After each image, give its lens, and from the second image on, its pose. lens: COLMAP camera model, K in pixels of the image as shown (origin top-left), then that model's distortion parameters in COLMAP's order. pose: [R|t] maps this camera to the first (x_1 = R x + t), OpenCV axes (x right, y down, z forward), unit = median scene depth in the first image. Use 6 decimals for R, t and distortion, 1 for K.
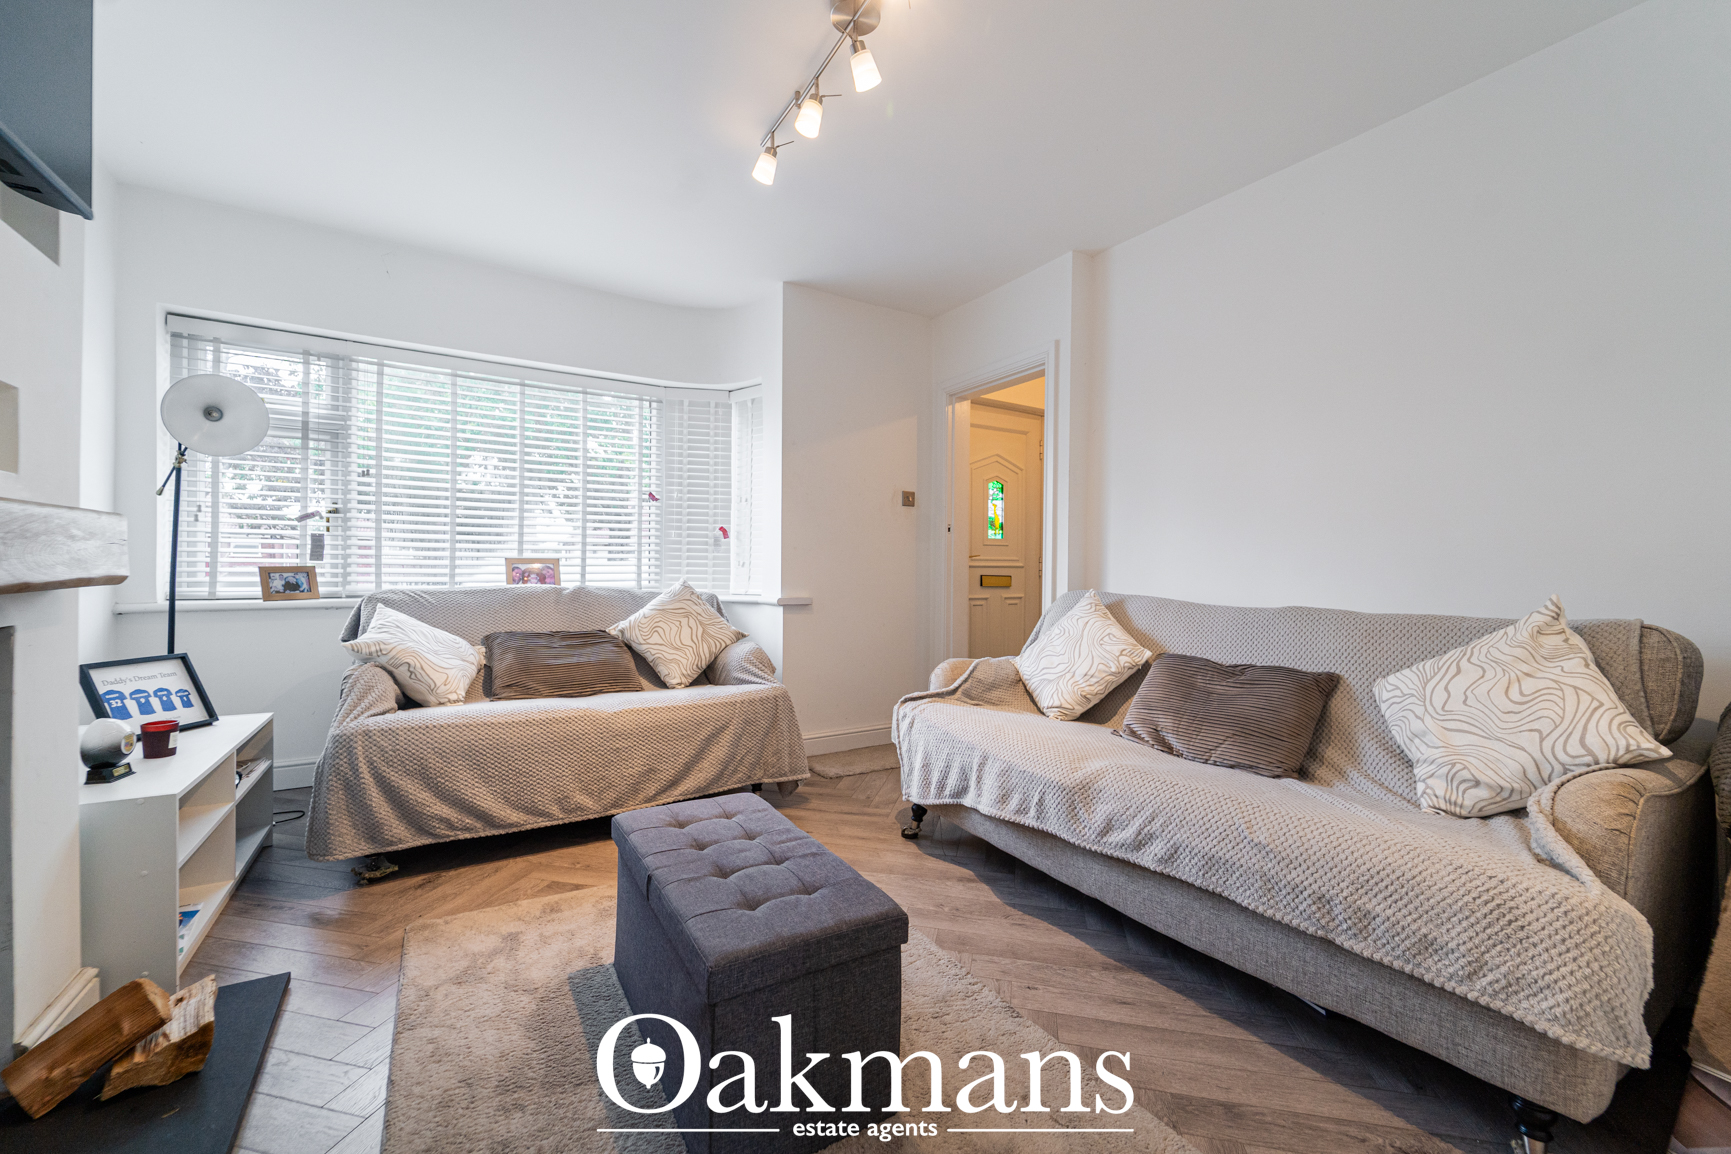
lens RADIAL K [[706.4, 0, 865.5], [0, 706.4, 569.8], [0, 0, 1]] dist [0.001001, -0.001598]
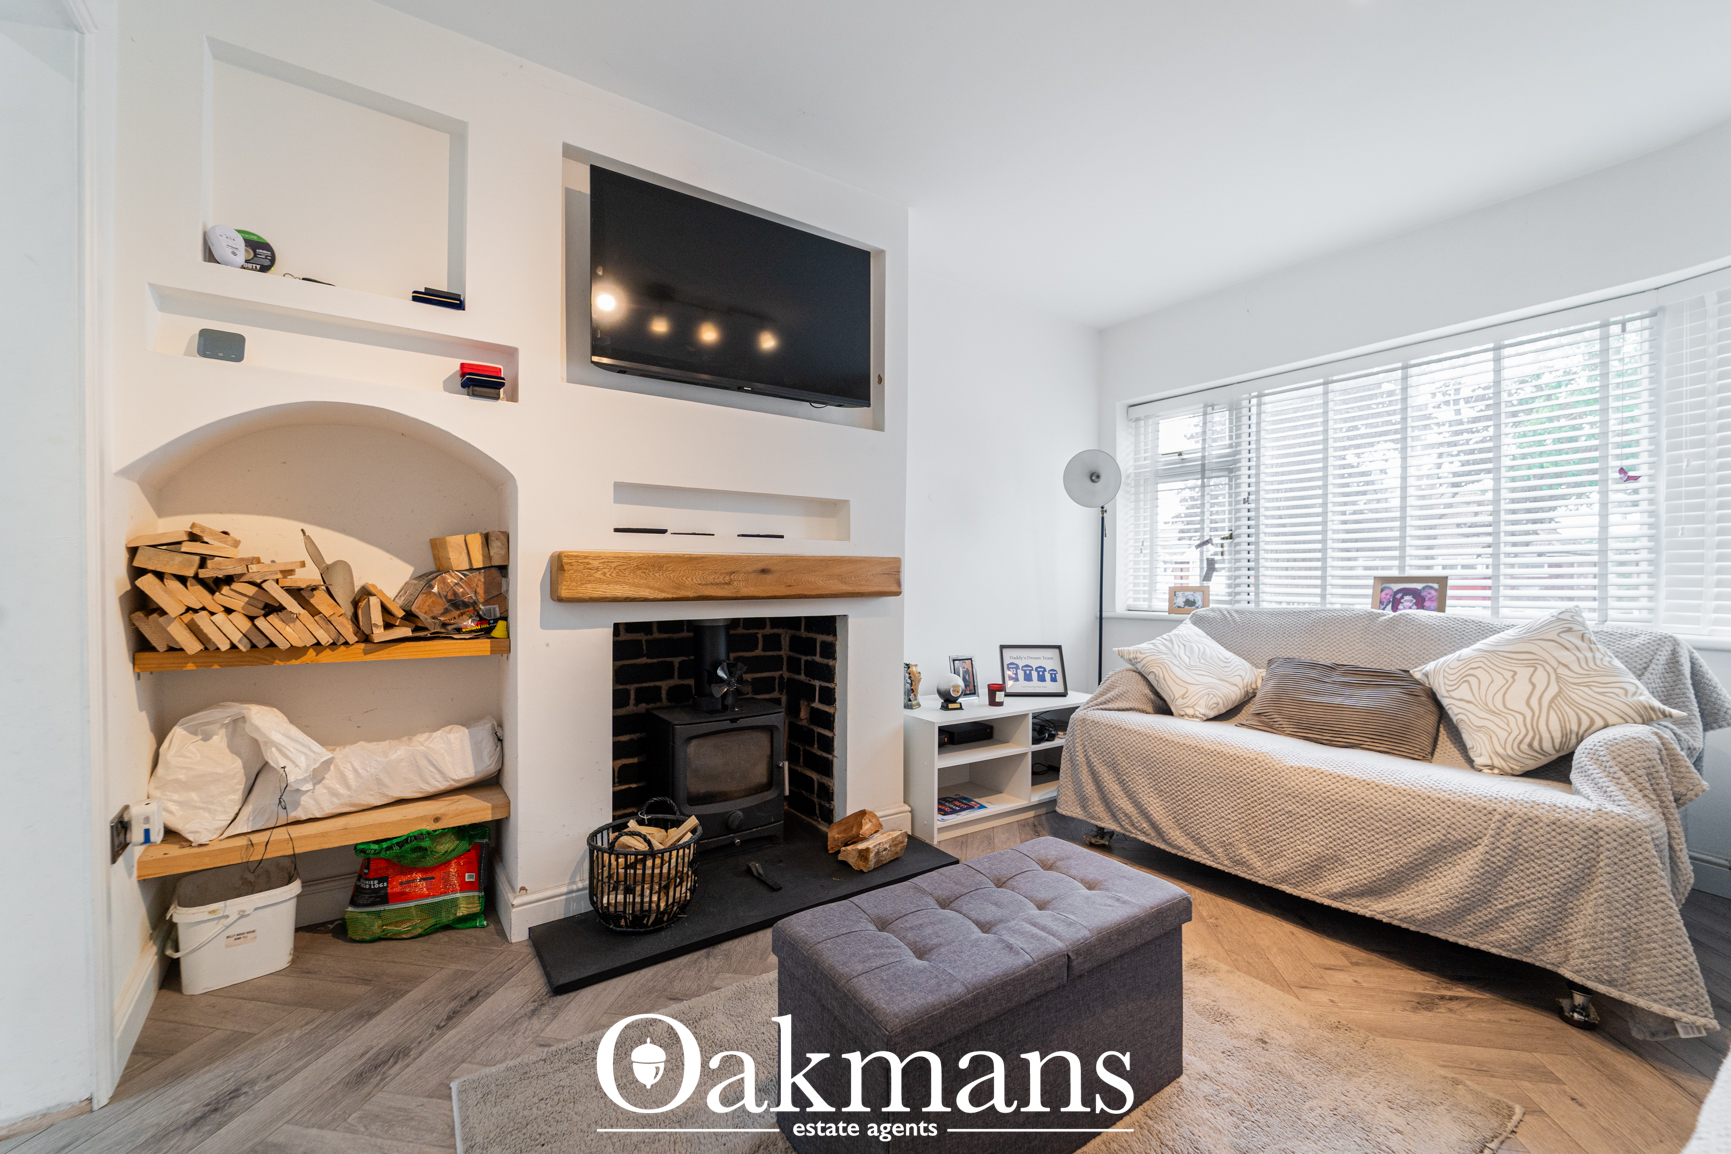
lens RADIAL K [[706.4, 0, 879.0], [0, 706.4, 571.1], [0, 0, 1]] dist [0.001001, -0.001598]
pose [[0.058158, -0.019615, -0.998115, 0.405411], [-0.003200, 0.999798, -0.019835, -0.005519], [0.998302, 0.004348, 0.058084, 0.443915]]
